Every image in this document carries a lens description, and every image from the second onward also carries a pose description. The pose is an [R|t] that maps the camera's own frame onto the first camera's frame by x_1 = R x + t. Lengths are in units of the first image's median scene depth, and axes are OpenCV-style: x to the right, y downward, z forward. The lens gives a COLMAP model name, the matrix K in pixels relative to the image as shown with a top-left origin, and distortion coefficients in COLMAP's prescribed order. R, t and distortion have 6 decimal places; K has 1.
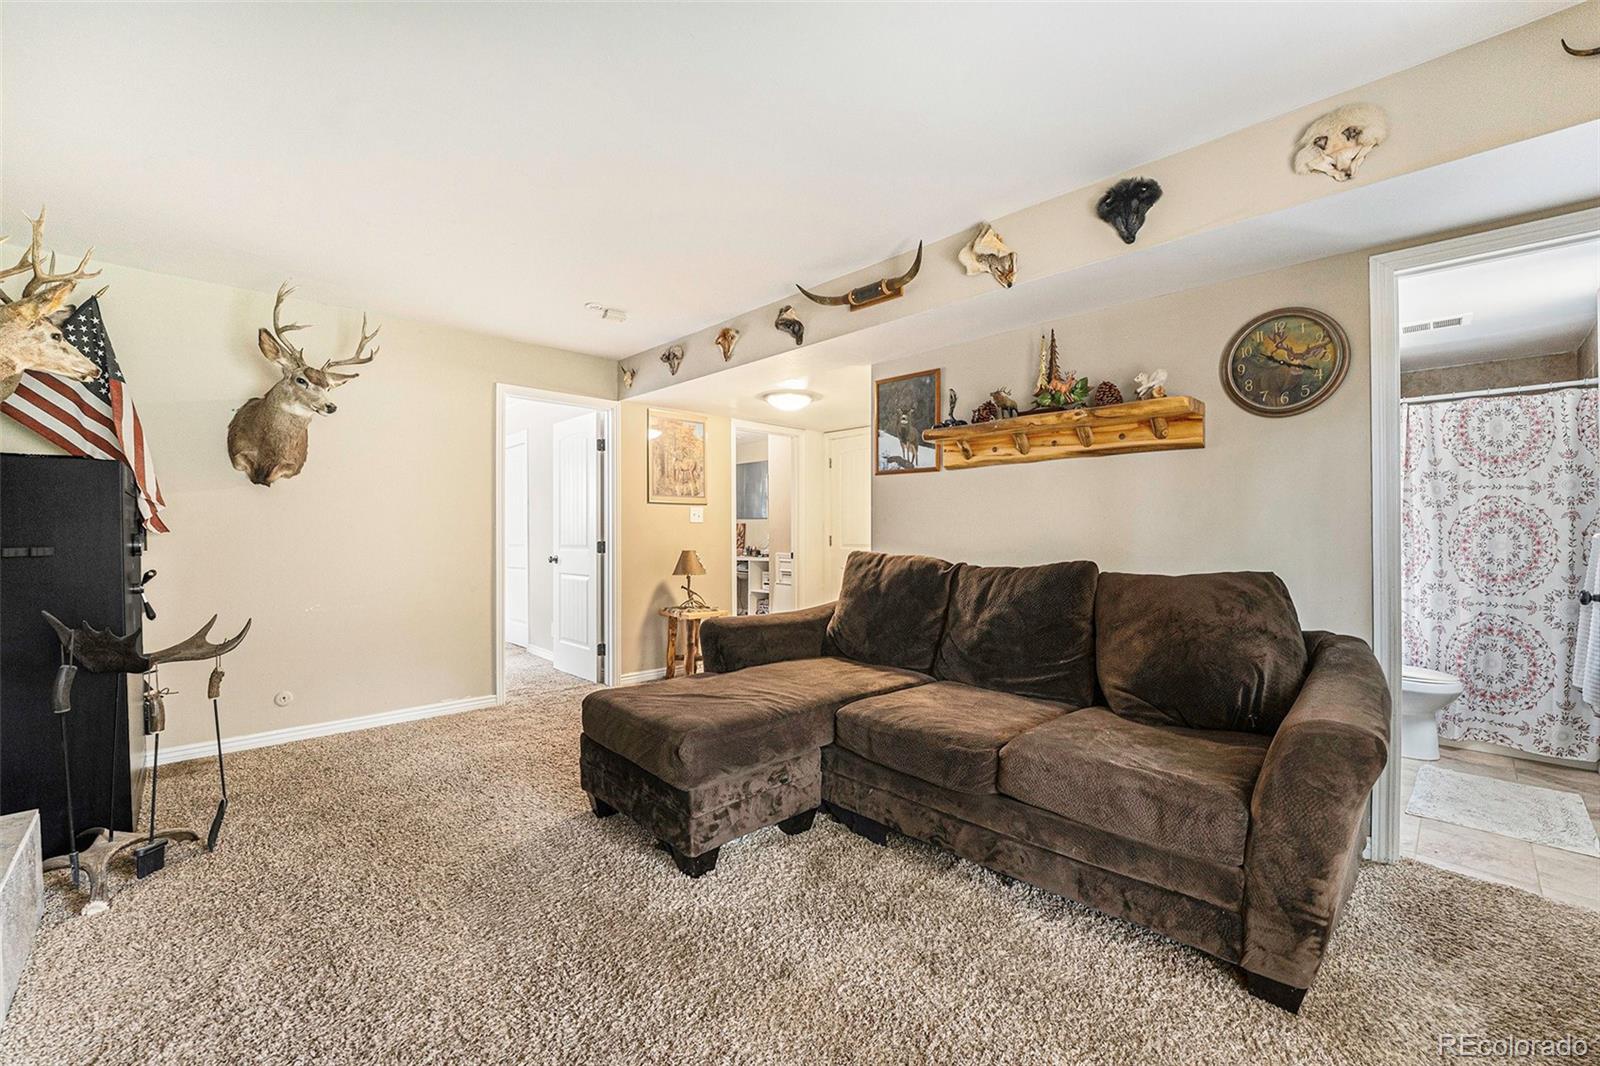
lens RADIAL K [[653.6, 0, 787.0], [0, 653.6, 528.5], [0, 0, 1]] dist [-0.025615, 0.000207]
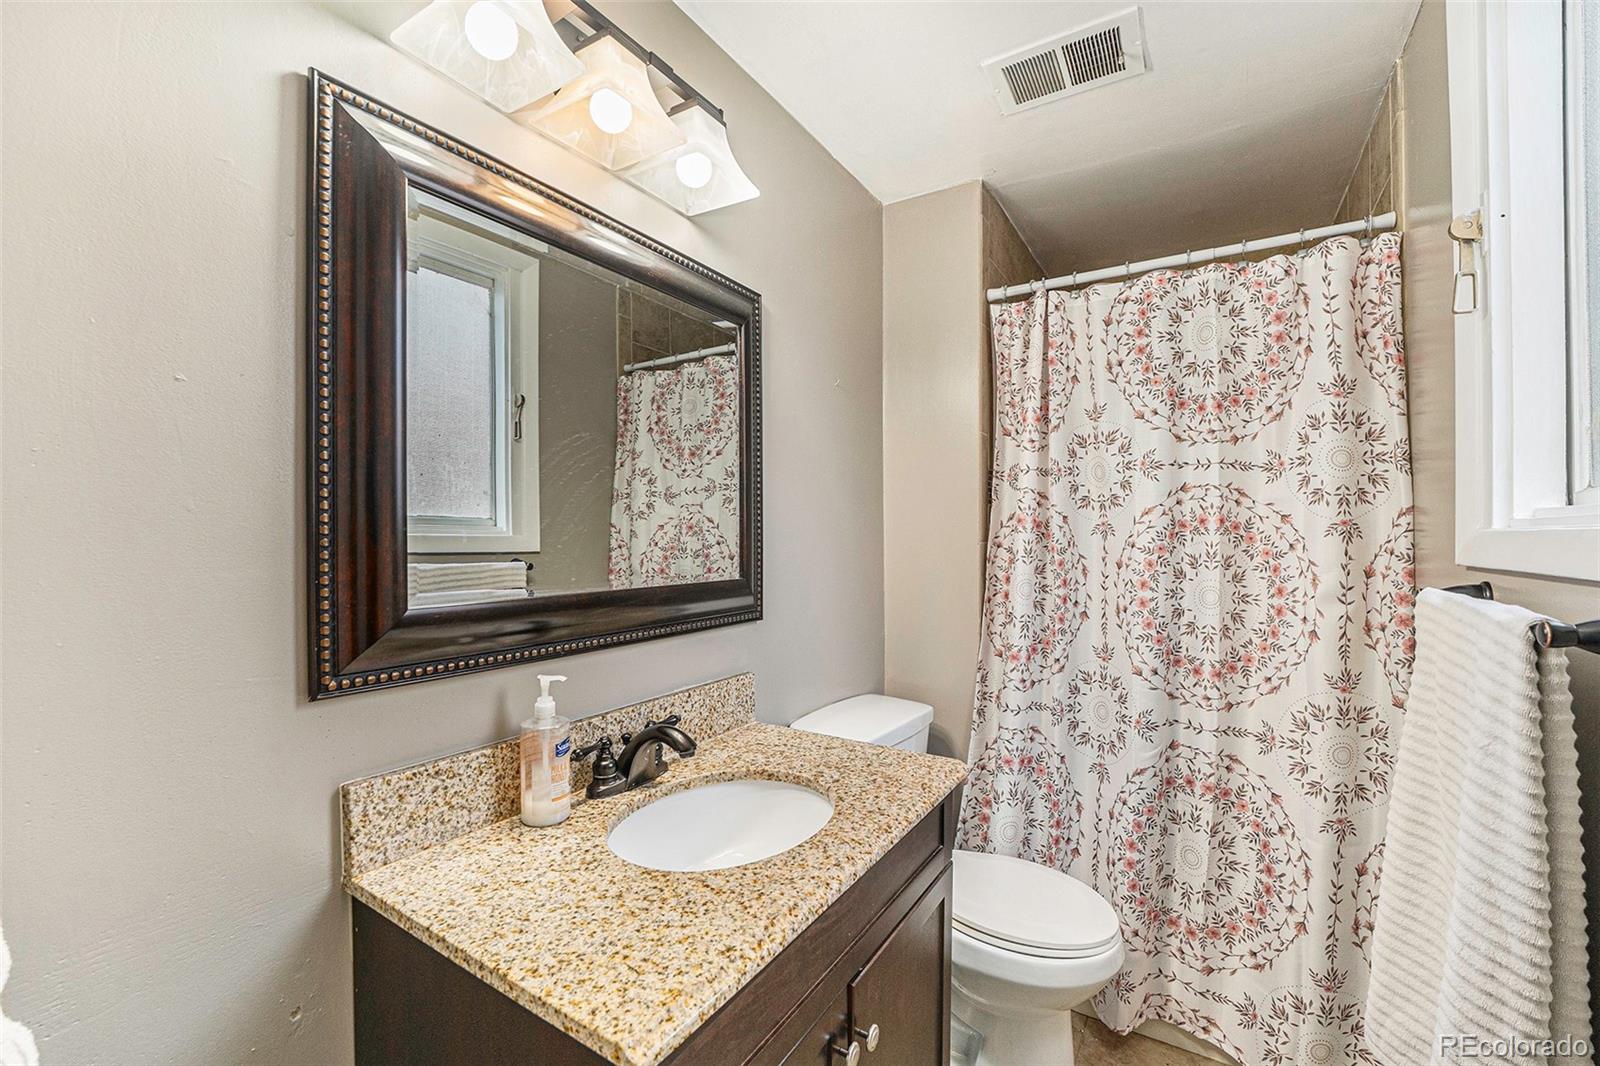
lens RADIAL K [[653.6, 0, 811.2], [0, 653.6, 534.0], [0, 0, 1]] dist [-0.025615, 0.000207]
pose [[0.970841, -0.006133, 0.239645, 0.765172], [0.003937, 0.999946, 0.009640, -0.022625], [-0.239691, -0.008415, 0.970813, 0.639585]]
